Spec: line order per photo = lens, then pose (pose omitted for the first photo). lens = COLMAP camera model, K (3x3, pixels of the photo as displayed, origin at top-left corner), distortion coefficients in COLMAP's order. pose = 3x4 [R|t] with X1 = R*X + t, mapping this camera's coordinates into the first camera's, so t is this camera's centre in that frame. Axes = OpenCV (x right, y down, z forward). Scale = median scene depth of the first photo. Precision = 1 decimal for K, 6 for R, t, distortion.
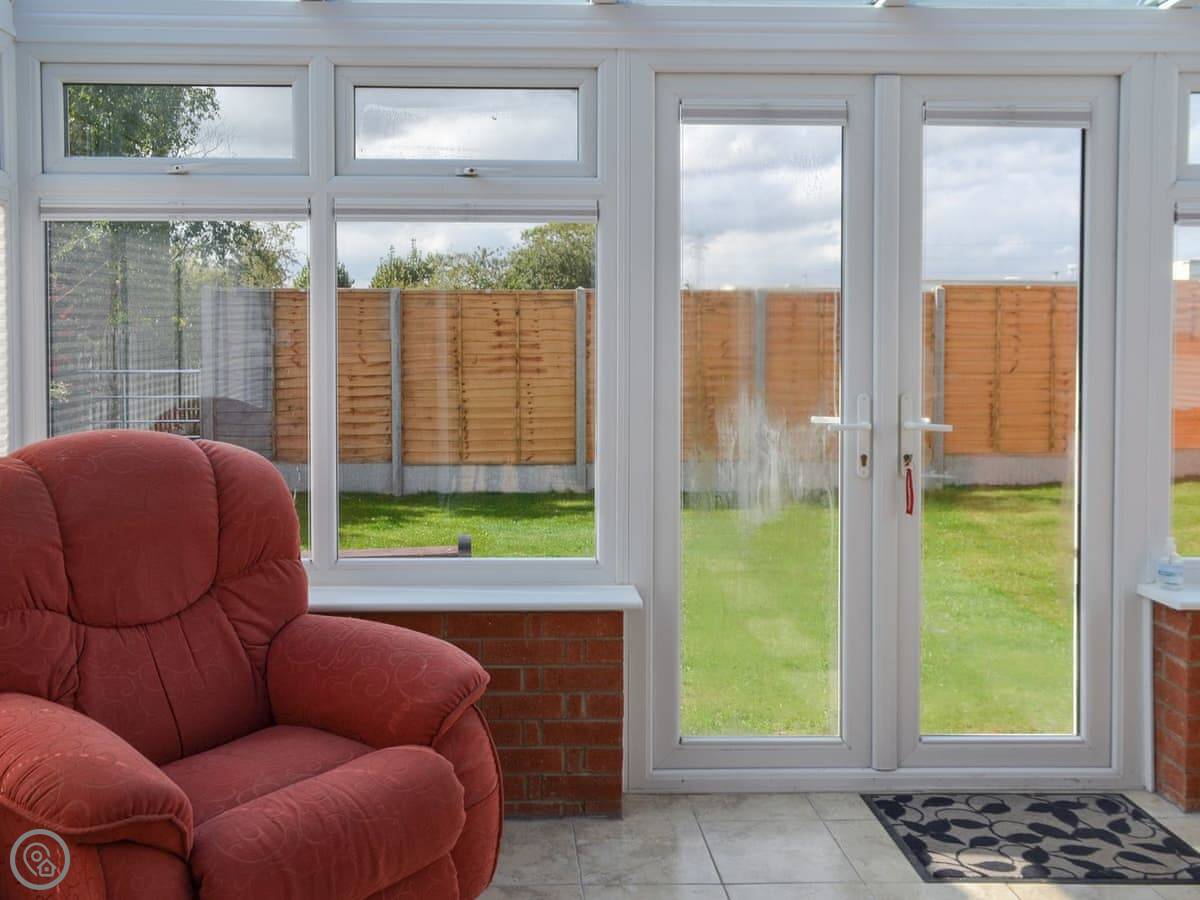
lens RADIAL K [[2007.6, 0, 600.0], [0, 2007.6, 450.0], [0, 0, 1]] dist [0.032923, 0.203456]
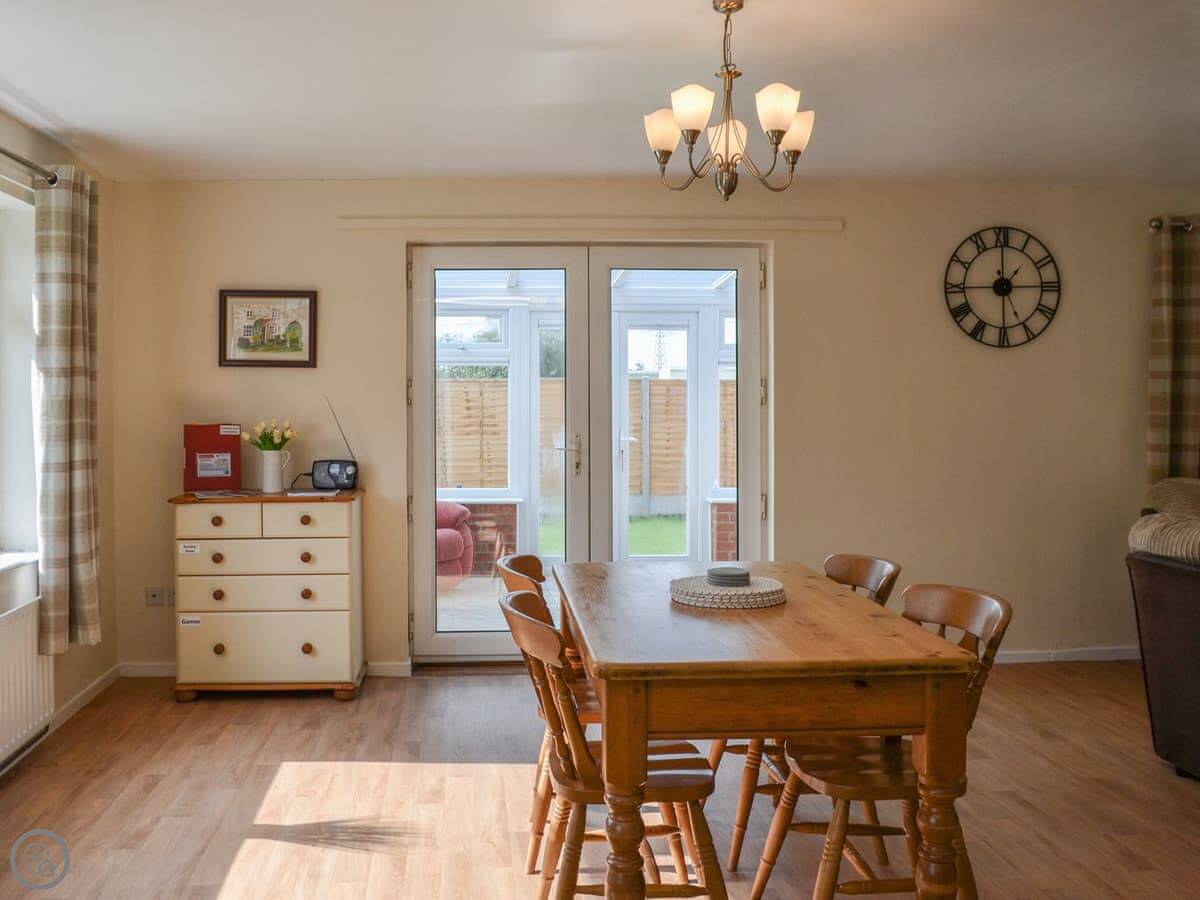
lens RADIAL K [[1884.3, 0, 600.0], [0, 1884.3, 450.0], [0, 0, 1]] dist [-0.267478, 0.199143]
pose [[0.999767, -0.001453, 0.021522, 0.017228], [0.002244, 0.999322, -0.036741, 0.024380], [-0.021454, 0.036780, 0.999093, -0.395052]]
